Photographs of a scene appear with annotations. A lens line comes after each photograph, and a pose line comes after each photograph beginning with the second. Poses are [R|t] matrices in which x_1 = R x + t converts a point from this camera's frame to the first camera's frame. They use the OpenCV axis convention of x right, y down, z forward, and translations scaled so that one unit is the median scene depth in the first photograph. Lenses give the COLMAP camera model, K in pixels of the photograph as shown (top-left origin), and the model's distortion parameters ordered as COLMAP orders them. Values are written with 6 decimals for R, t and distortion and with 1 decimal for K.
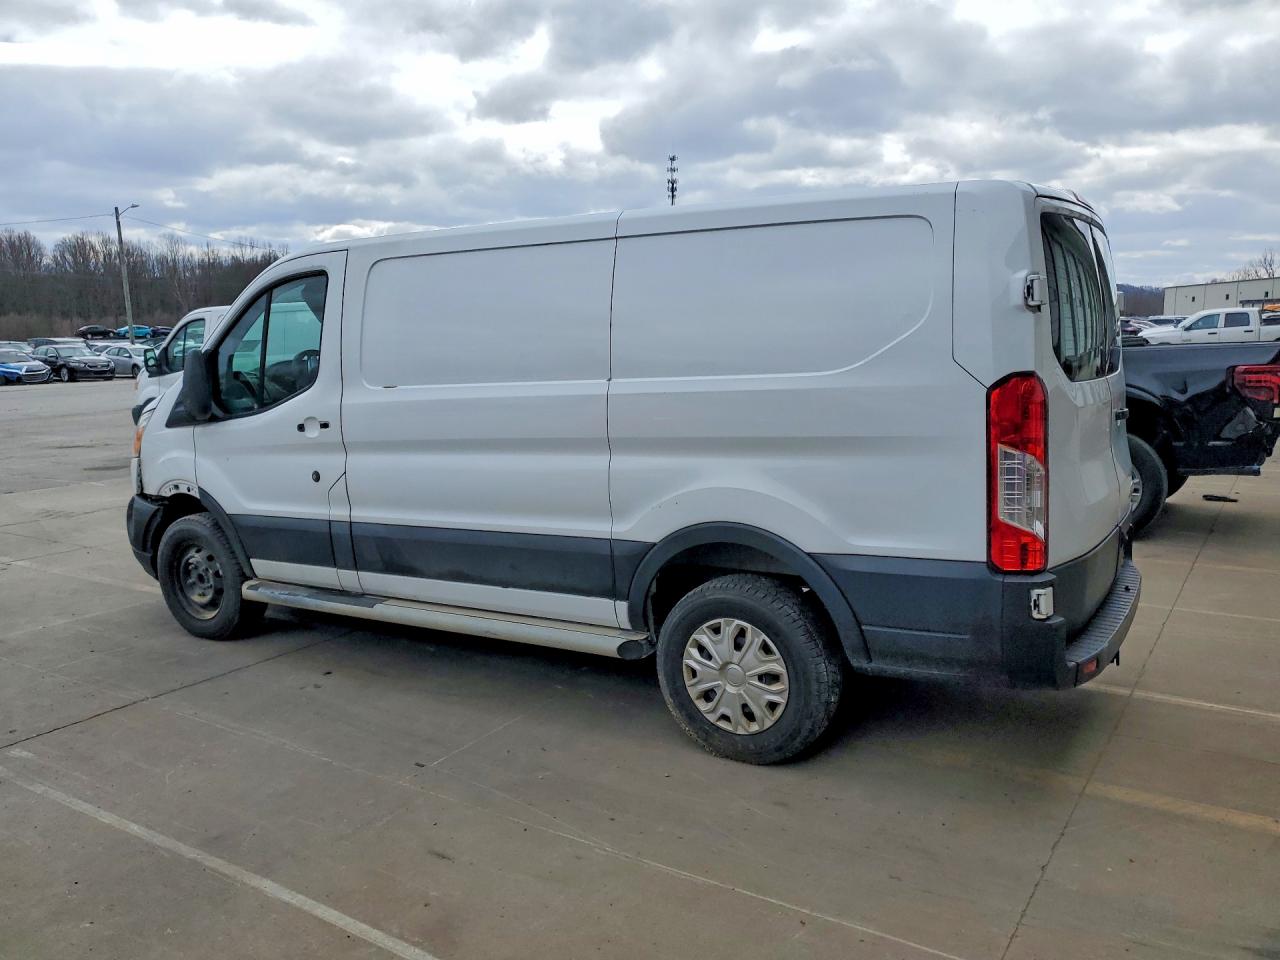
lens RADIAL K [[1019.6, 0, 643.6], [0, 1019.6, 477.4], [0, 0, 1]] dist [-0.004619, 0.021418]
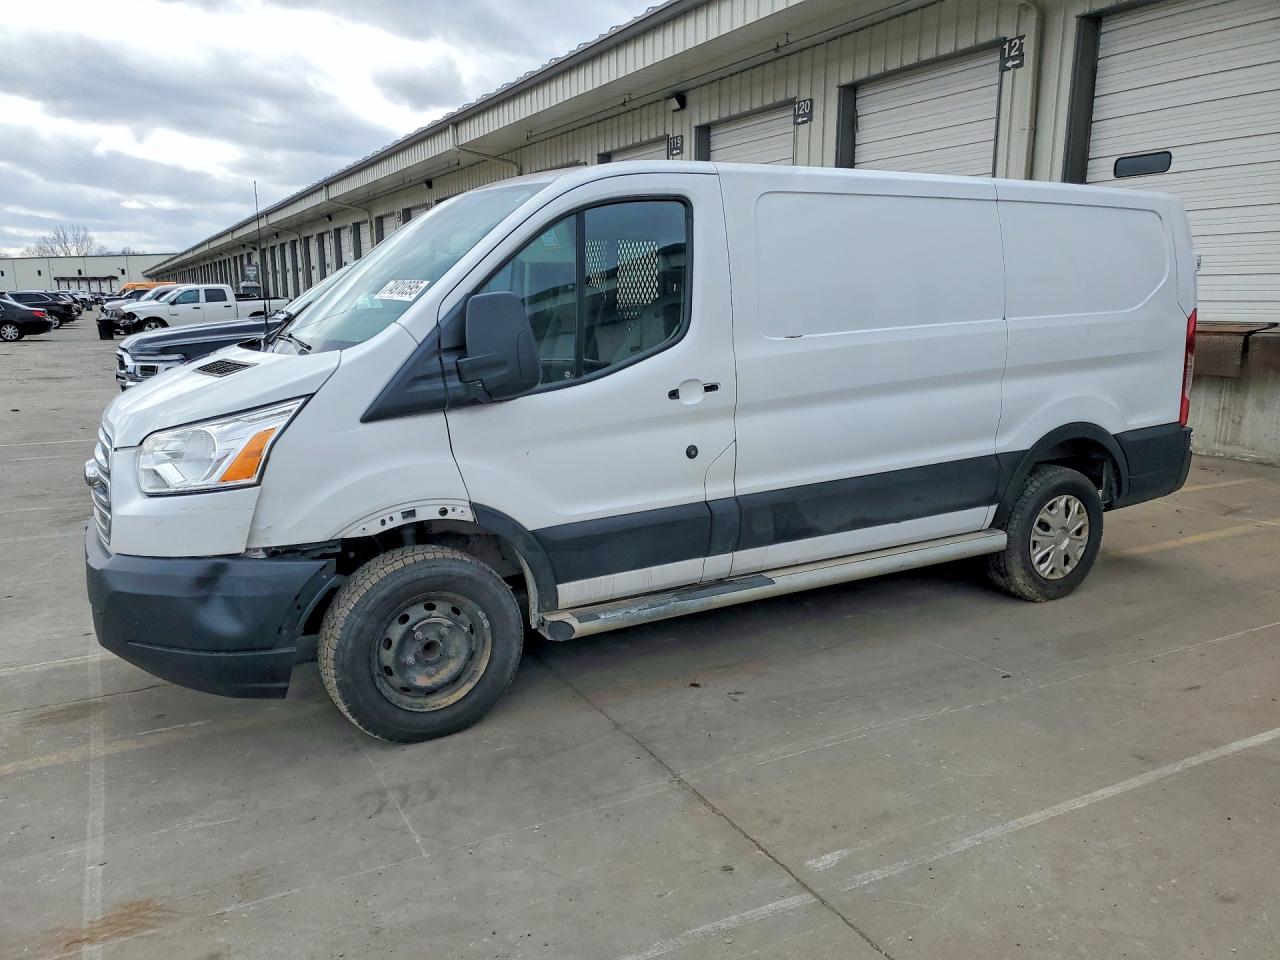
lens RADIAL K [[1019.6, 0, 643.6], [0, 1019.6, 488.6], [0, 0, 1]] dist [-0.004619, 0.021418]
pose [[0.487053, -0.148955, 0.860576, -1.073039], [0.121451, 0.987326, 0.102158, -0.061406], [-0.864887, 0.054761, 0.498971, 0.636070]]
